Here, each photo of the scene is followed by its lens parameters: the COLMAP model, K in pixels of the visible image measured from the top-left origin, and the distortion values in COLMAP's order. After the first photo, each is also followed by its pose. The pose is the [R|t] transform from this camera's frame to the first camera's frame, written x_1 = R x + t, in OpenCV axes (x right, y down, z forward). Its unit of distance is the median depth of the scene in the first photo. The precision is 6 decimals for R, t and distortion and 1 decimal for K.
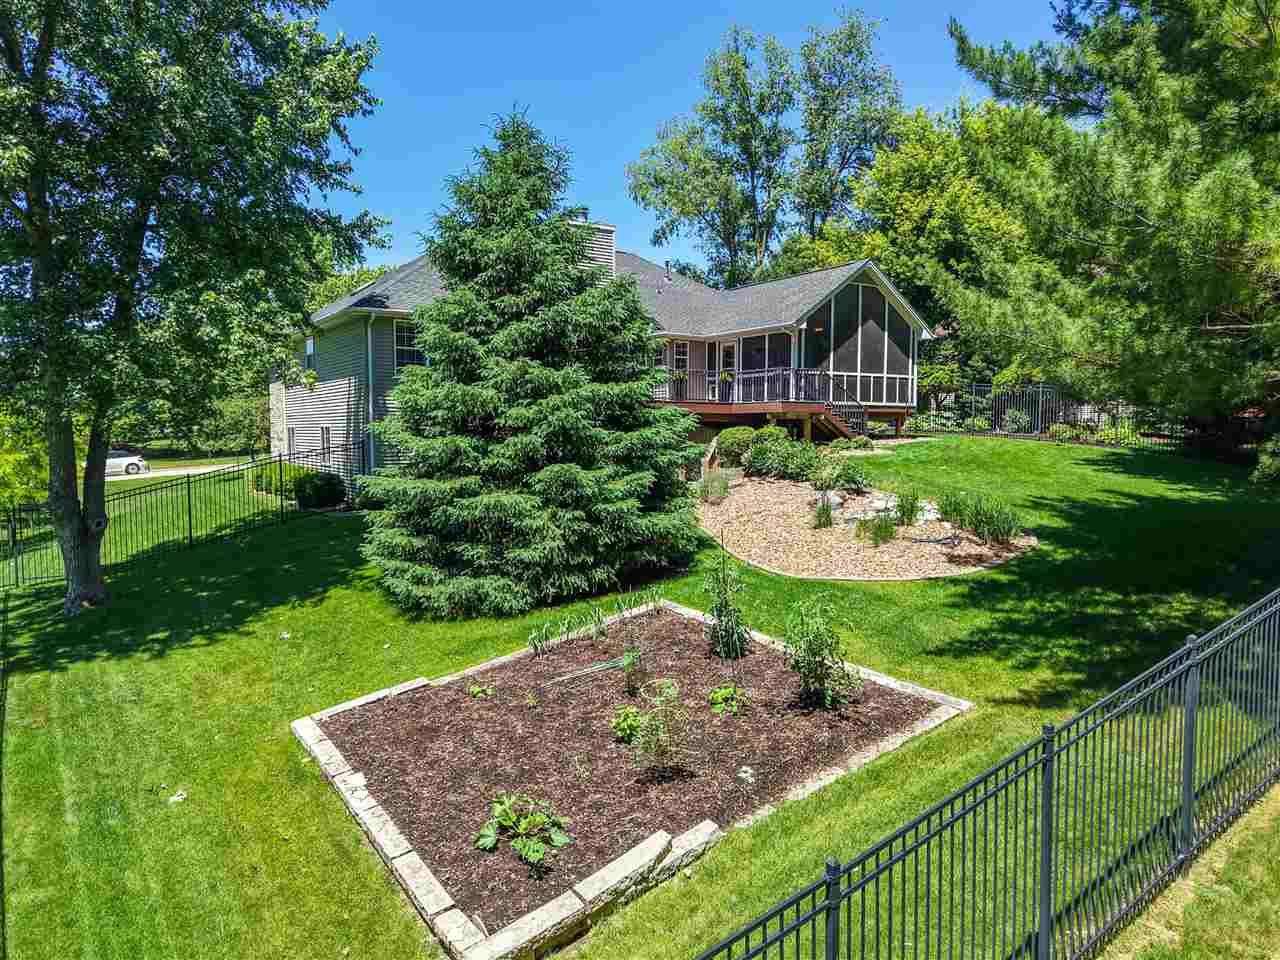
lens RADIAL K [[871.4, 0, 648.2], [0, 871.4, 479.8], [0, 0, 1]] dist [0.000262, 0.001045]
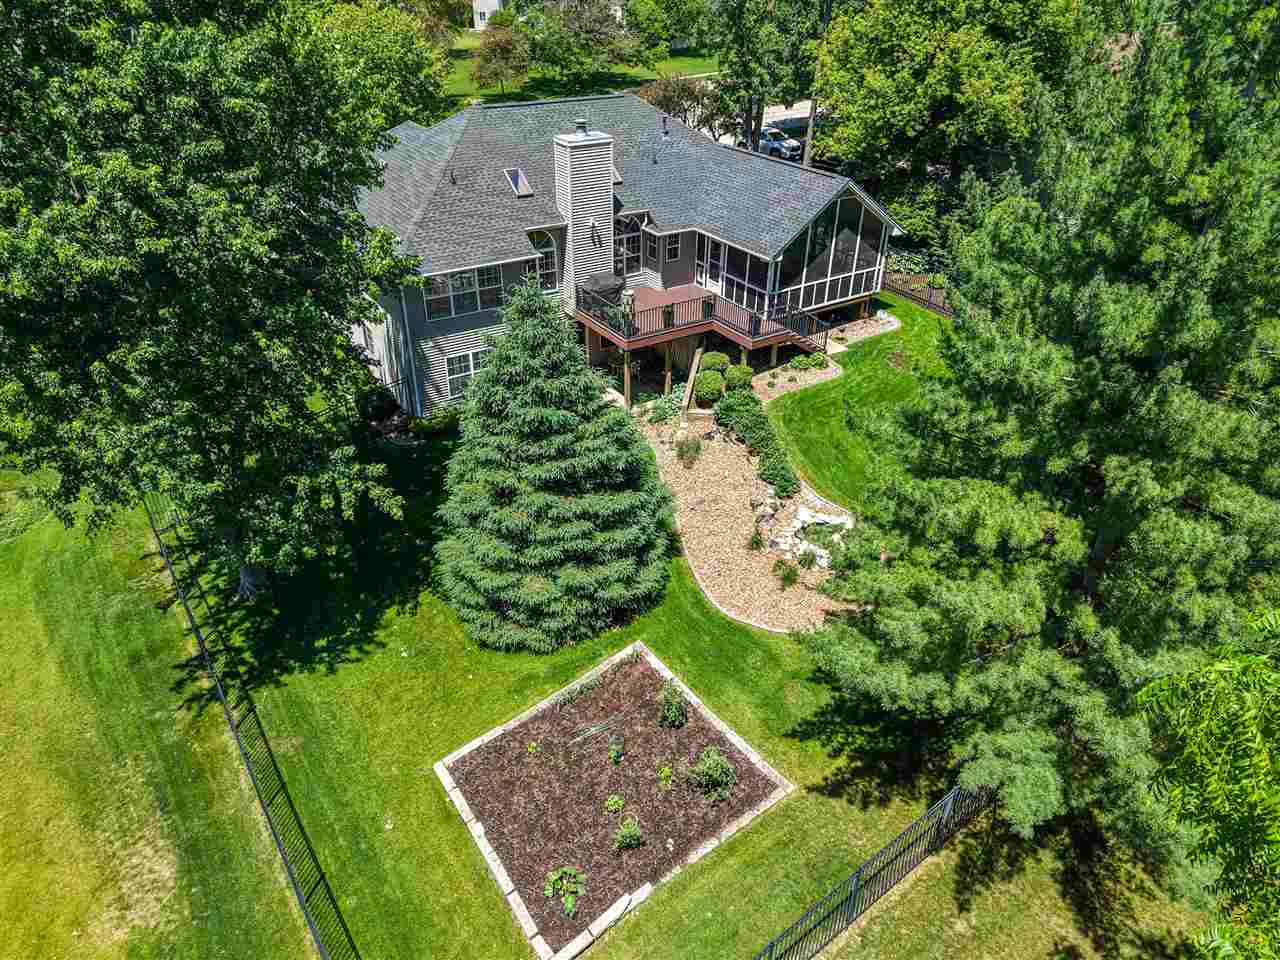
lens RADIAL K [[871.4, 0, 648.2], [0, 871.4, 479.8], [0, 0, 1]] dist [0.000262, 0.001045]
pose [[0.999755, 0.022113, 0.000607, 0.030942], [-0.019755, 0.880128, 0.474326, -1.083997], [0.009954, -0.474222, 0.880349, -0.318873]]
